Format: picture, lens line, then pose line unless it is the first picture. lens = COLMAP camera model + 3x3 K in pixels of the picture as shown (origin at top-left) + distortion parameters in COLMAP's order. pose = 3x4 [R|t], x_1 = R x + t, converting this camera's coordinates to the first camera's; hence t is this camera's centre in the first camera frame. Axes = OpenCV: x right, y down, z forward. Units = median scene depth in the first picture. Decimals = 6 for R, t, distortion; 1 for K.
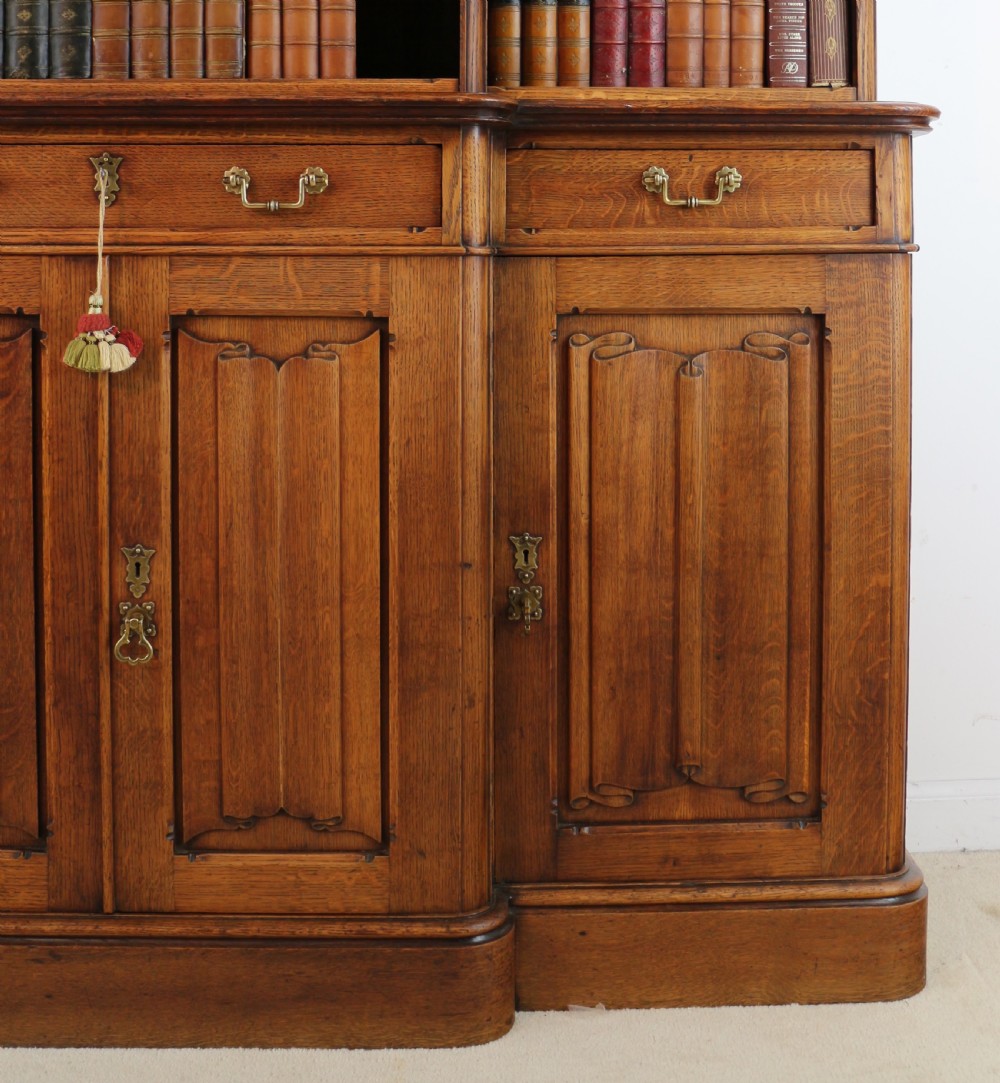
lens RADIAL K [[1480.2, 0, 527.0], [0, 1480.2, 234.2], [0, 0, 1]] dist [-0.116090, 0.000000]
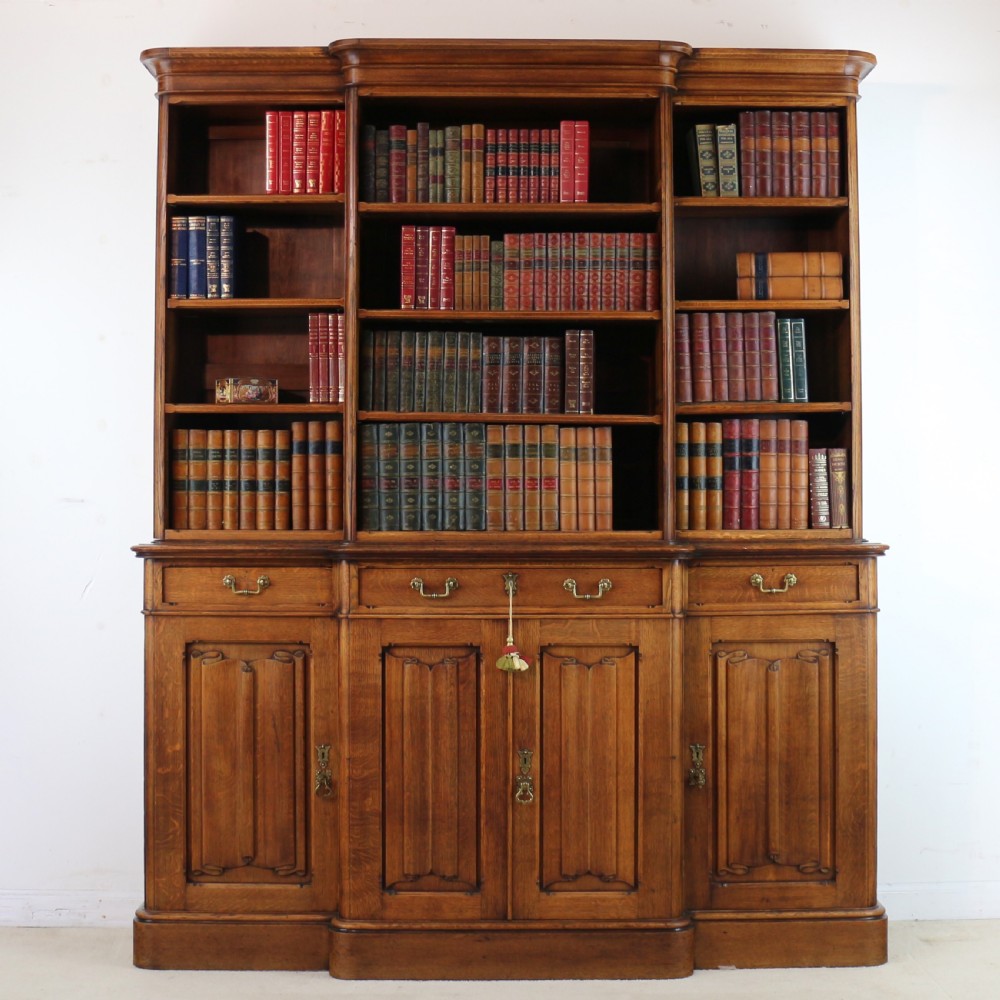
lens RADIAL K [[1710.2, 0, 519.0], [0, 1710.2, 414.4], [0, 0, 1]] dist [-0.164781, 0.000000]
pose [[0.999890, -0.003497, -0.014424, -0.236039], [0.002834, 0.998951, -0.045713, -0.175732], [0.014569, 0.045667, 0.998850, -1.582609]]
